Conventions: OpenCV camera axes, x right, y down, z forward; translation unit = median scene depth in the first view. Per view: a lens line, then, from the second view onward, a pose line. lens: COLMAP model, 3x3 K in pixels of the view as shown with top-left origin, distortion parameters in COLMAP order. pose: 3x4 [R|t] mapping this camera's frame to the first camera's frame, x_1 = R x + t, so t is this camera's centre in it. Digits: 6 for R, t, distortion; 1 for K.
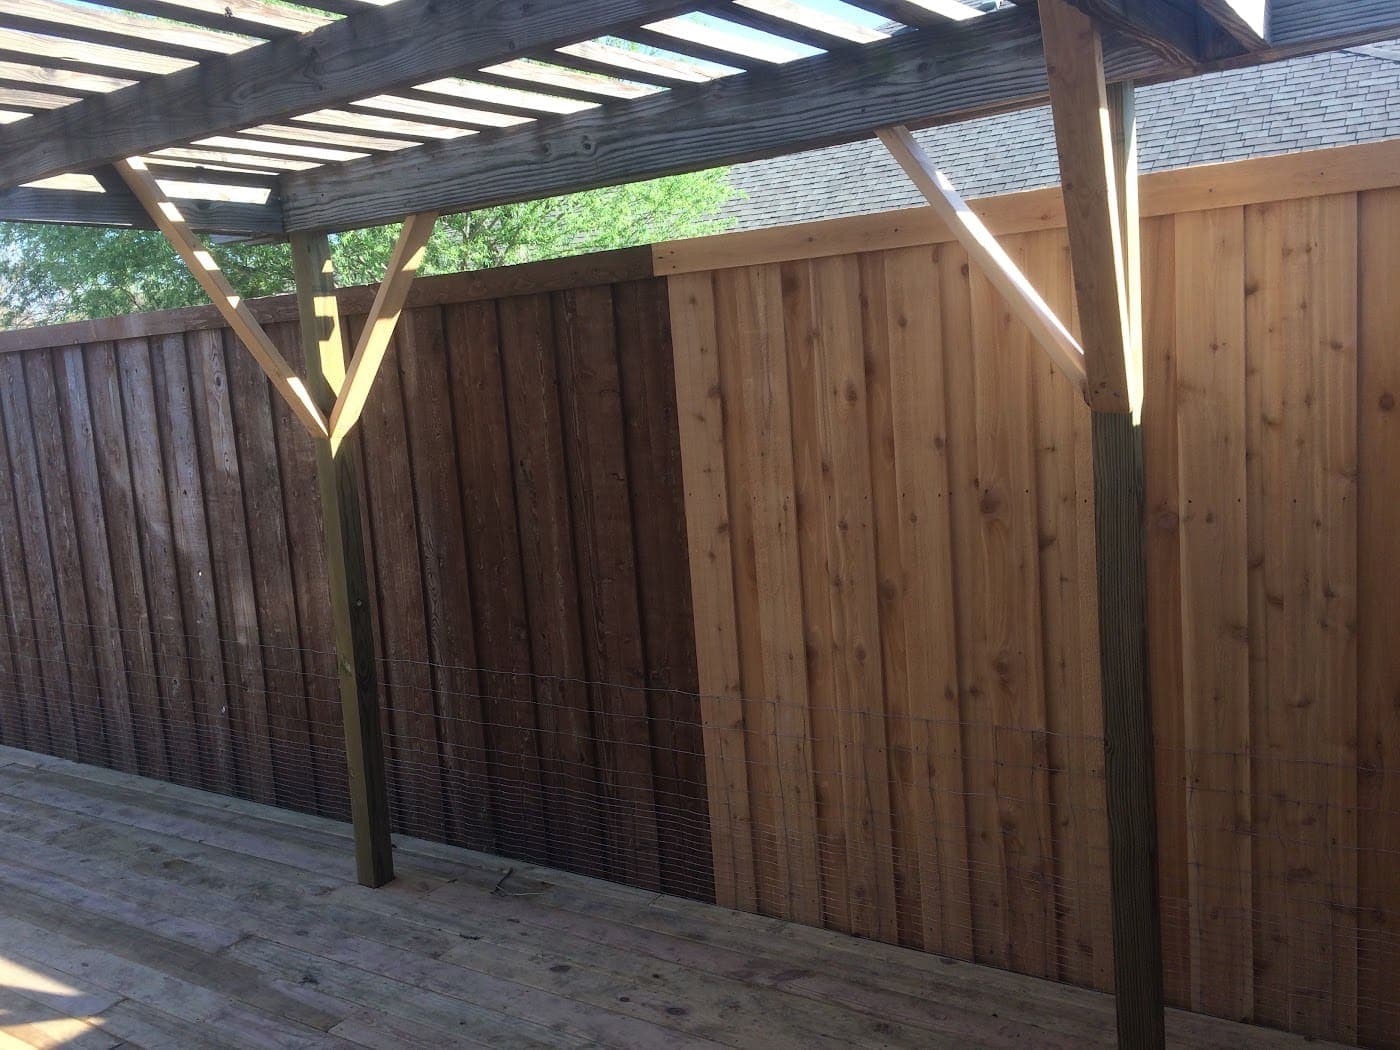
lens RADIAL K [[1126.0, 0, 699.1], [0, 1126.0, 519.3], [0, 0, 1]] dist [0.009646, -0.023951]
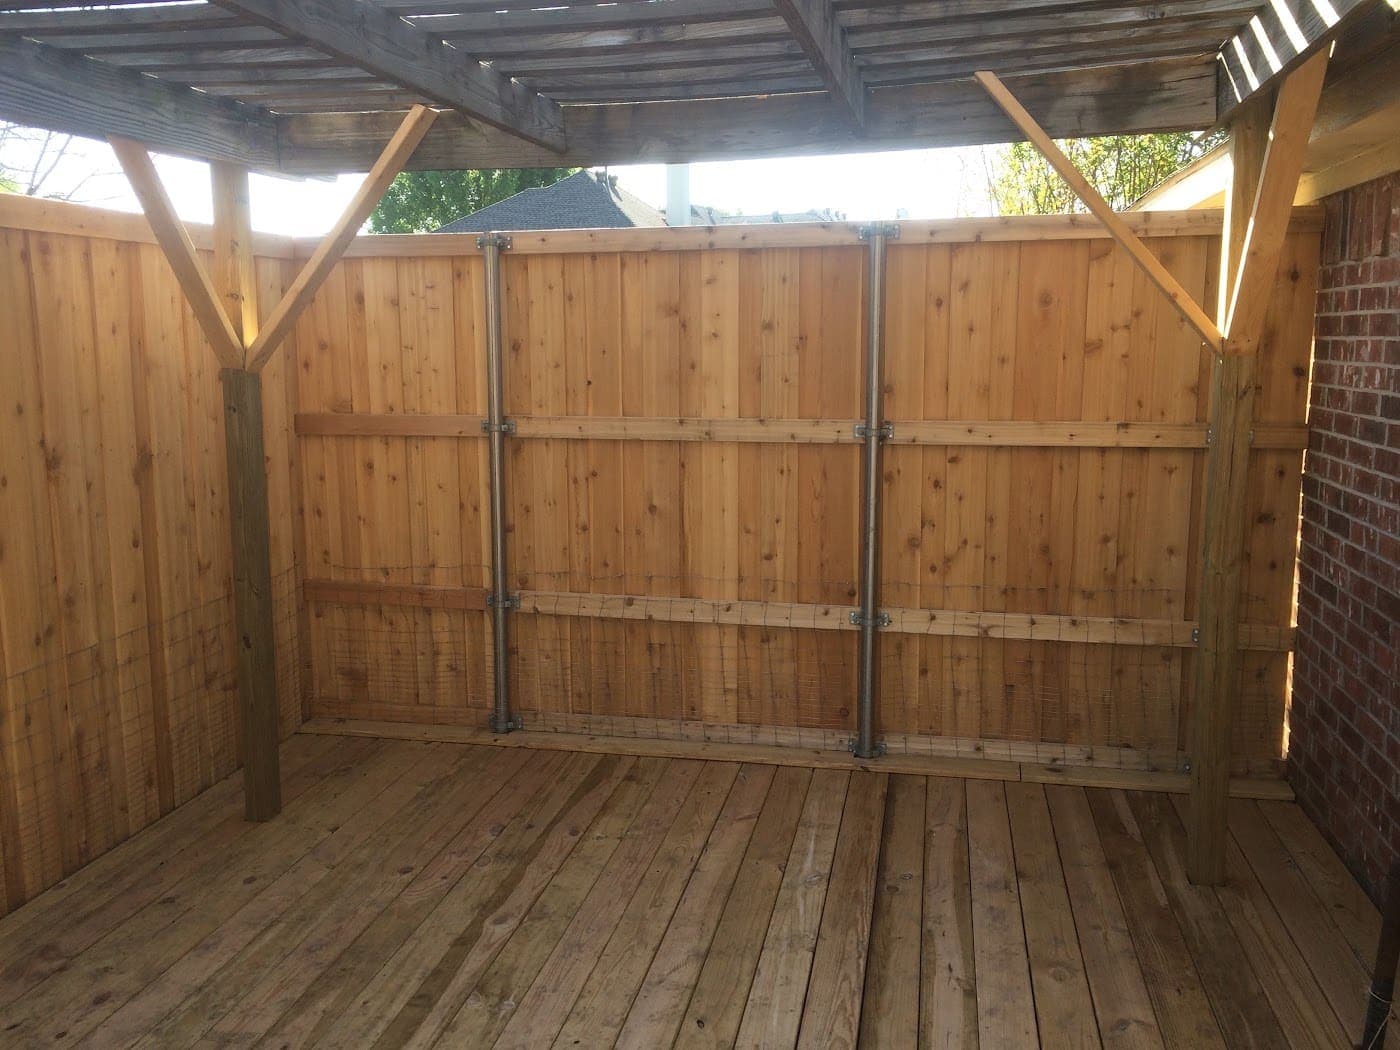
lens RADIAL K [[1126.0, 0, 697.7], [0, 1126.0, 522.7], [0, 0, 1]] dist [0.009646, -0.023951]
pose [[-0.339934, -0.091870, 0.935951, -1.060902], [0.135384, 0.980070, 0.145372, -0.030370], [-0.930653, 0.176130, -0.320722, 0.772410]]
